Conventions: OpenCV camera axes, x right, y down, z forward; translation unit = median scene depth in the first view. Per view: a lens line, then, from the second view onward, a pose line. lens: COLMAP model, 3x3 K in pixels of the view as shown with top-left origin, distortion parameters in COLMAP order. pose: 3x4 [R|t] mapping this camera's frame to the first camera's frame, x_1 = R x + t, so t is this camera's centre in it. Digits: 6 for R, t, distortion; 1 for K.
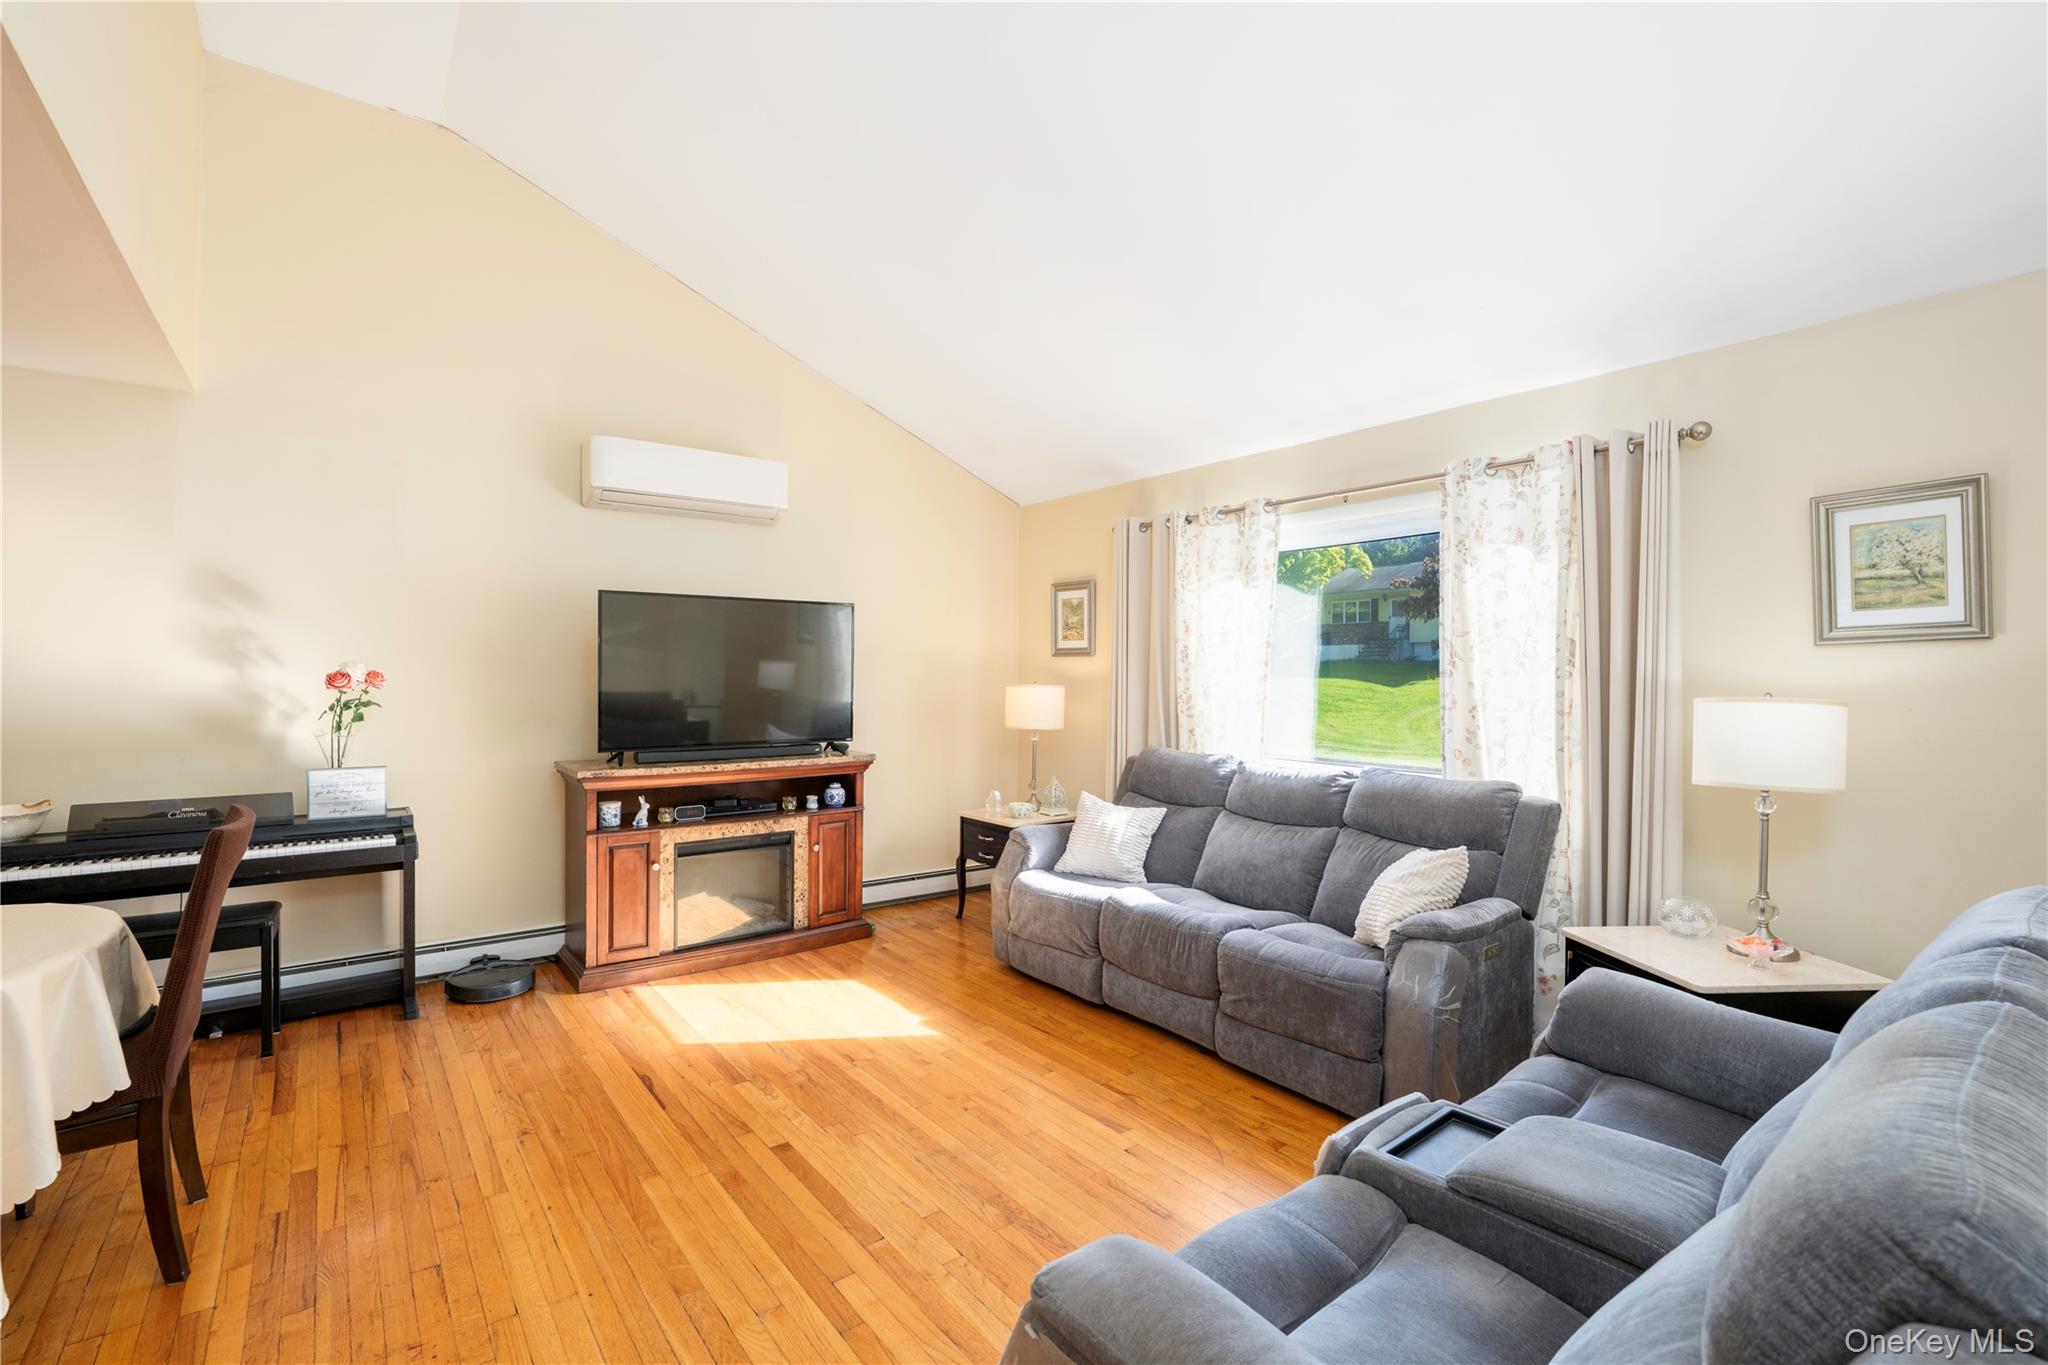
lens RADIAL K [[917.9, 0, 1026.8], [0, 917.9, 681.3], [0, 0, 1]] dist [0.004498, 0.000333]
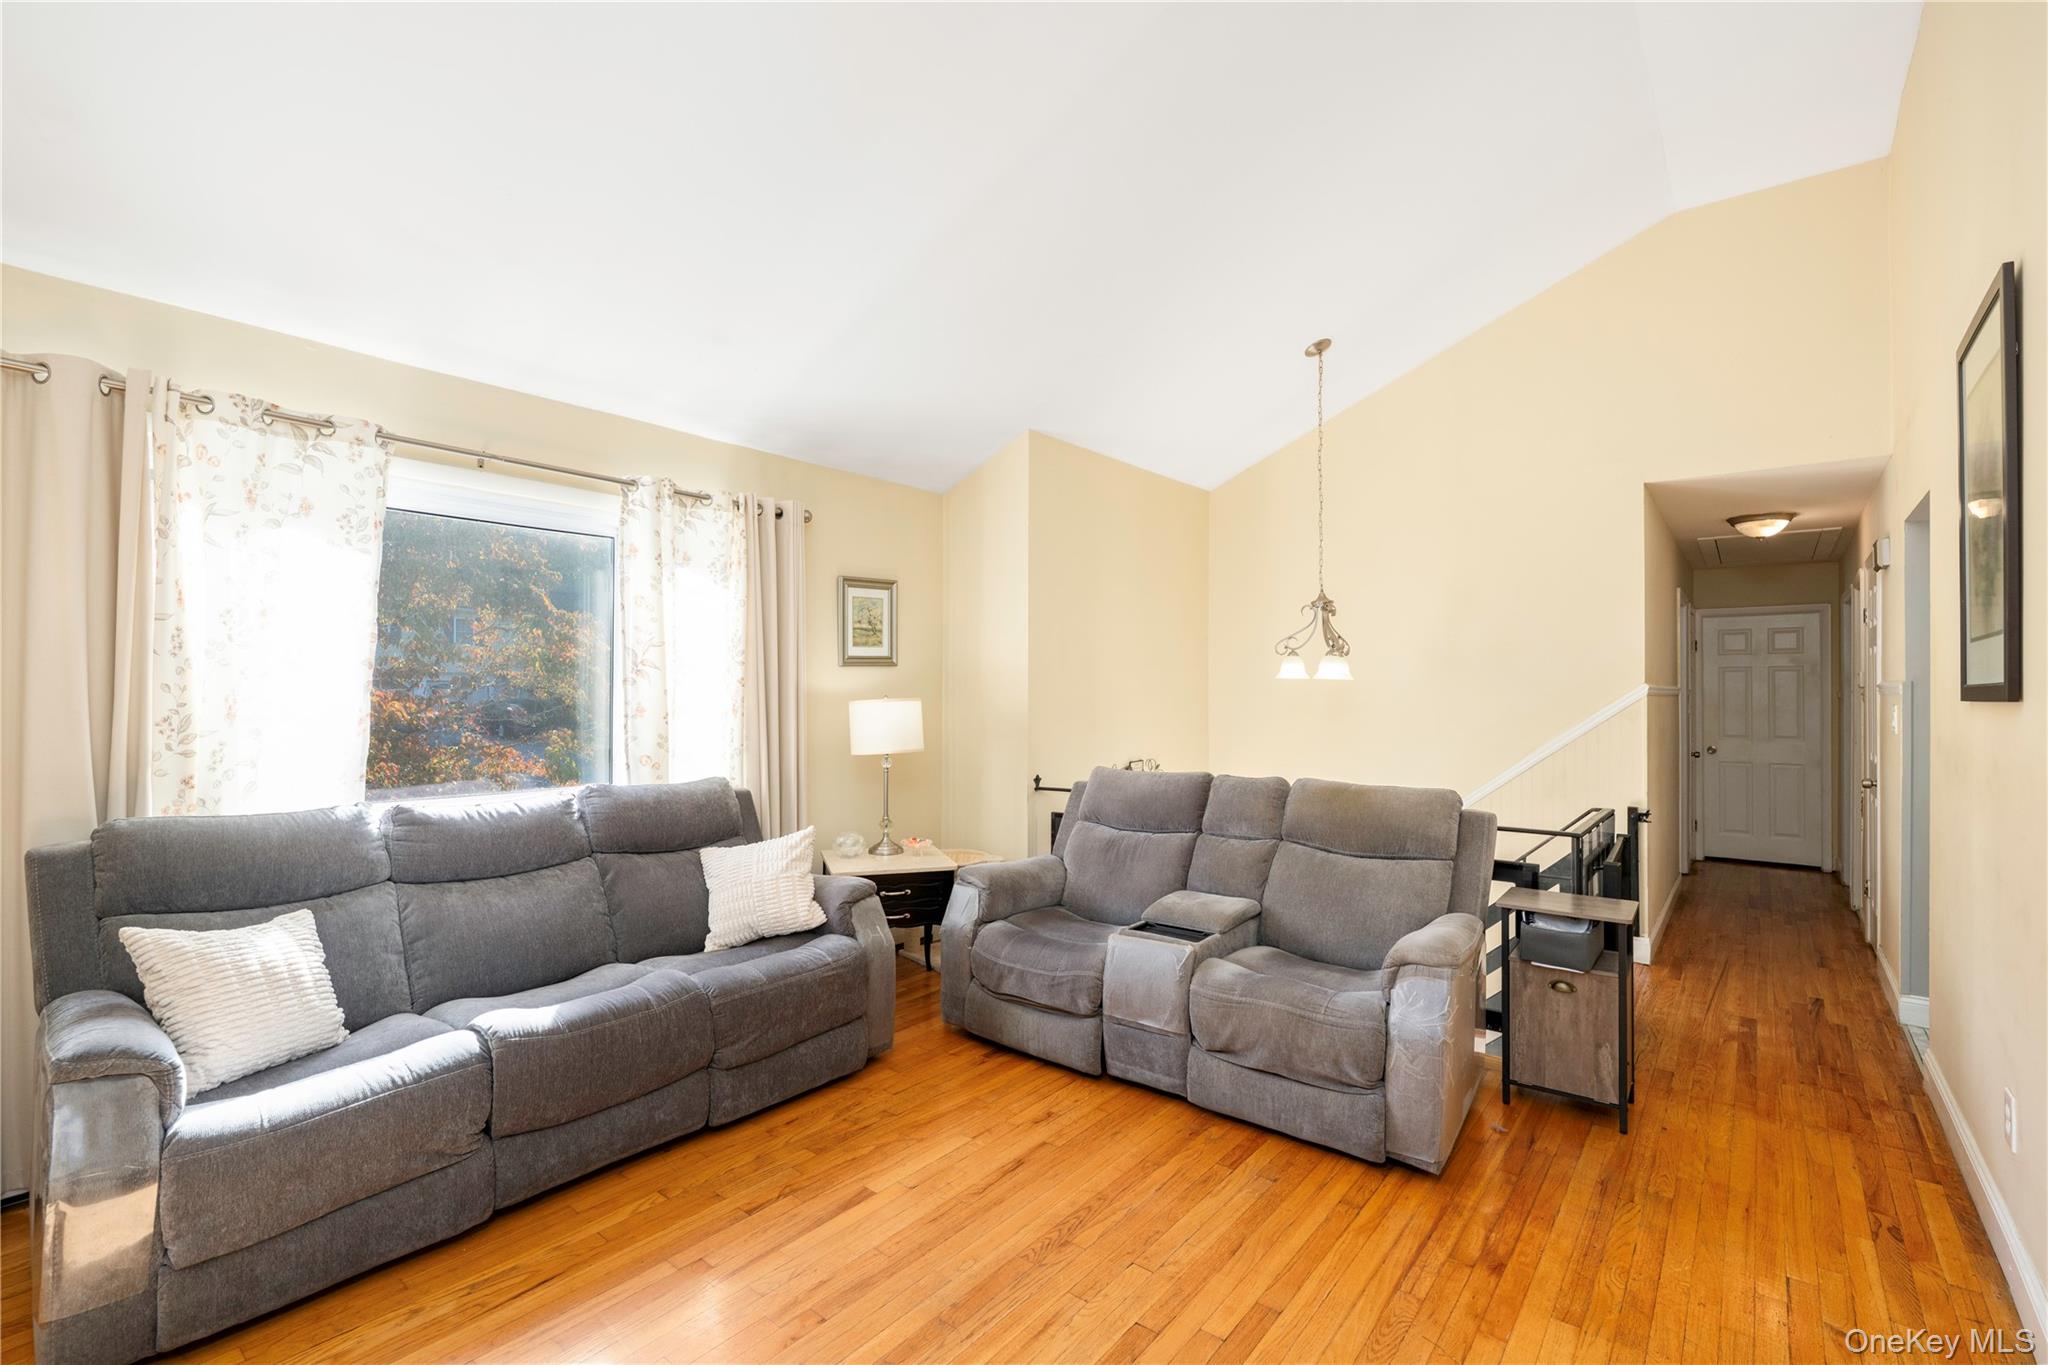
lens RADIAL K [[917.9, 0, 1024.4], [0, 917.9, 676.1], [0, 0, 1]] dist [0.004498, 0.000333]
pose [[-0.234341, 0.005451, 0.972139, -0.799419], [-0.002060, 0.999979, -0.006104, -0.011710], [-0.972152, -0.003433, -0.234325, 1.050743]]
